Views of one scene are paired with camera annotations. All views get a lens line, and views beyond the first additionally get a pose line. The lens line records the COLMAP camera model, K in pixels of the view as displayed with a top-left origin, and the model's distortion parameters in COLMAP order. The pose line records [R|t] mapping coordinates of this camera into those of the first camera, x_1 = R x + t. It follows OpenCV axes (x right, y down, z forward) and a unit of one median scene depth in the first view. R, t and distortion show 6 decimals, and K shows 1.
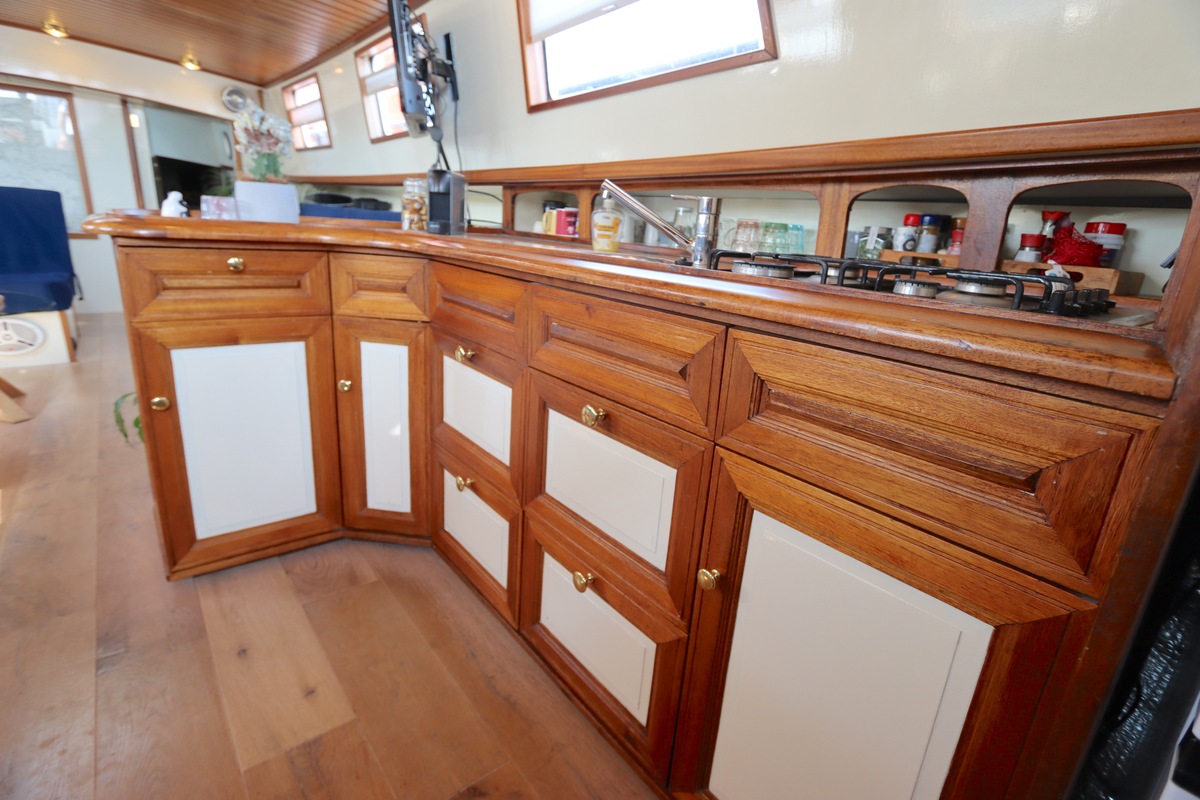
lens RADIAL K [[570.4, 0, 601.2], [0, 570.4, 396.3], [0, 0, 1]] dist [-0.016403, 0.001589]
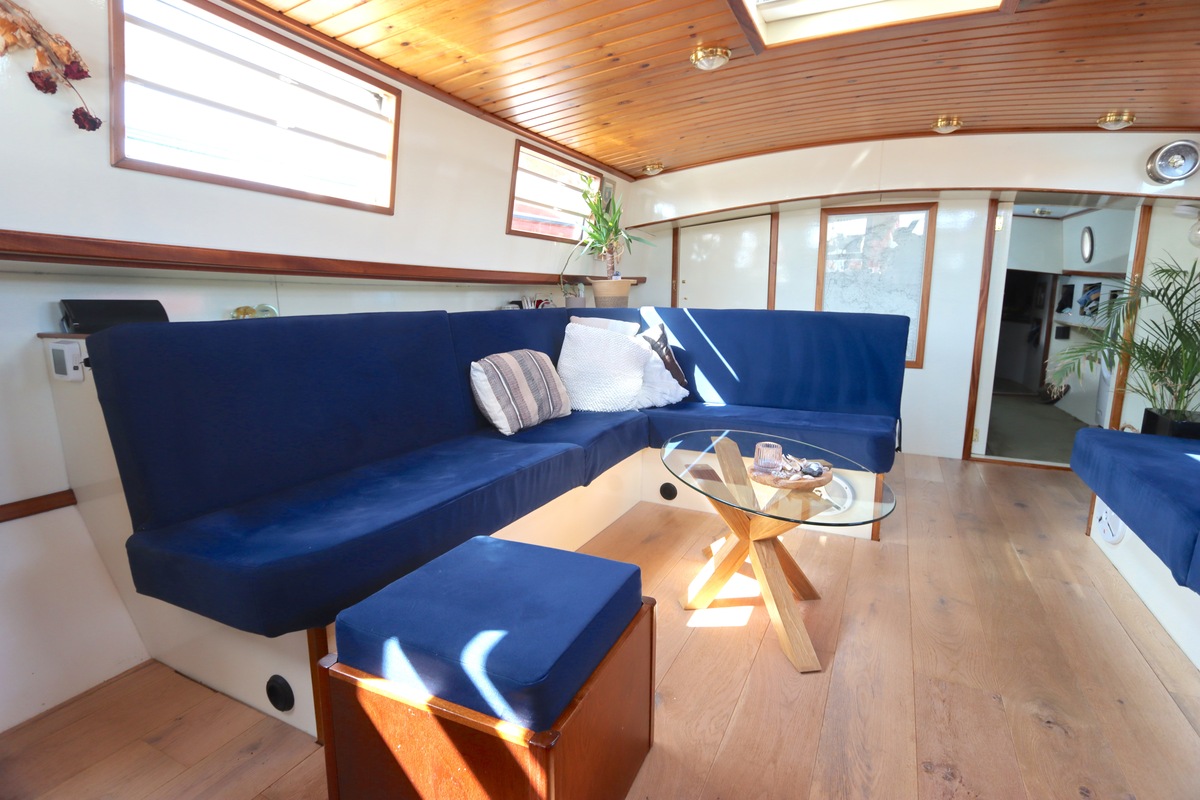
lens RADIAL K [[581.9, 0, 605.6], [0, 581.9, 392.6], [0, 0, 1]] dist [-0.014317, 0.000426]
pose [[0.405066, 0.078337, -0.910925, -0.928733], [-0.254799, 0.966523, -0.030185, -0.308737], [0.878066, 0.244329, 0.411466, 0.758045]]
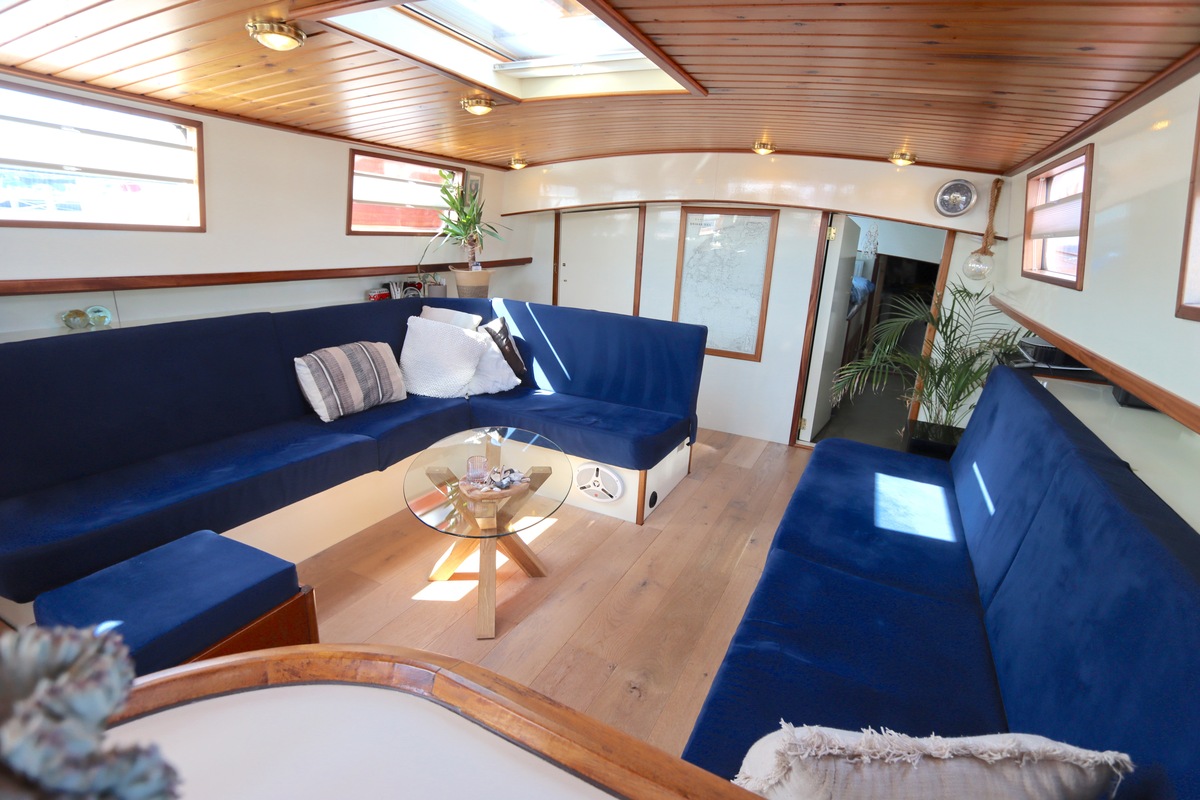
lens RADIAL K [[570.4, 0, 601.2], [0, 570.4, 396.3], [0, 0, 1]] dist [-0.016403, 0.001589]
pose [[0.402068, 0.202290, -0.892984, -0.493910], [-0.299447, 0.950708, 0.080540, -0.691261], [0.865259, 0.235019, 0.442824, 1.174481]]
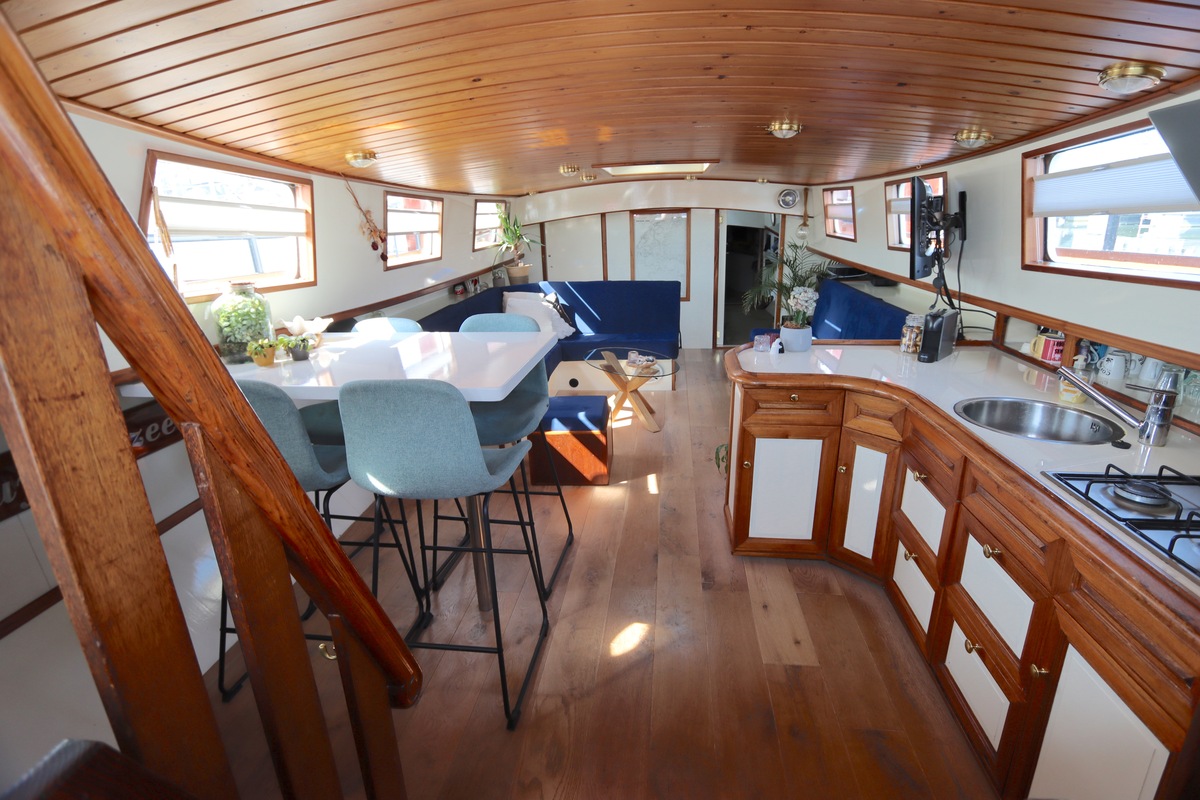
lens RADIAL K [[570.4, 0, 601.2], [0, 570.4, 396.3], [0, 0, 1]] dist [-0.016403, 0.001589]
pose [[0.684144, 0.133044, -0.717110, 0.218536], [-0.139465, 0.988942, 0.050423, -0.223244], [0.715889, 0.065515, 0.695134, -0.651603]]
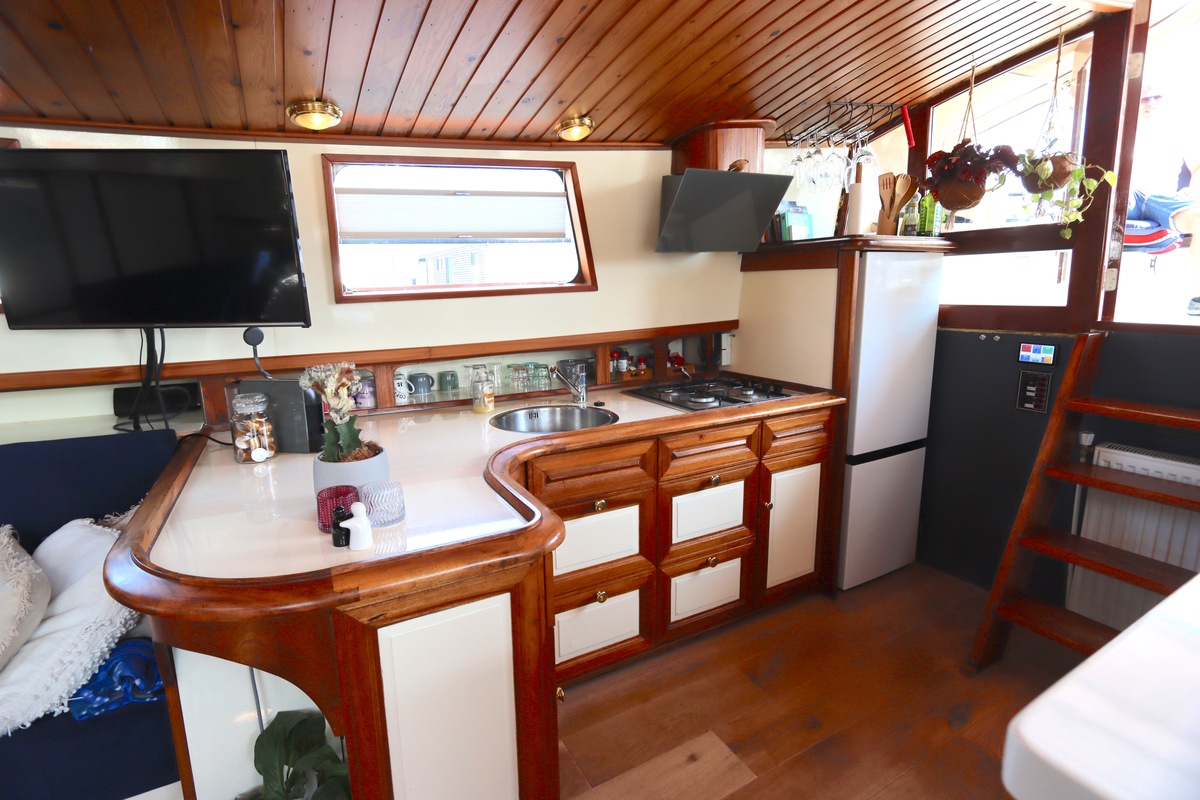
lens RADIAL K [[570.4, 0, 601.2], [0, 570.4, 396.3], [0, 0, 1]] dist [-0.016403, 0.001589]
pose [[0.173891, -0.257885, 0.950399, -1.368419], [0.308608, 0.930757, 0.196090, -0.544332], [-0.935159, 0.259203, 0.241435, 0.526959]]
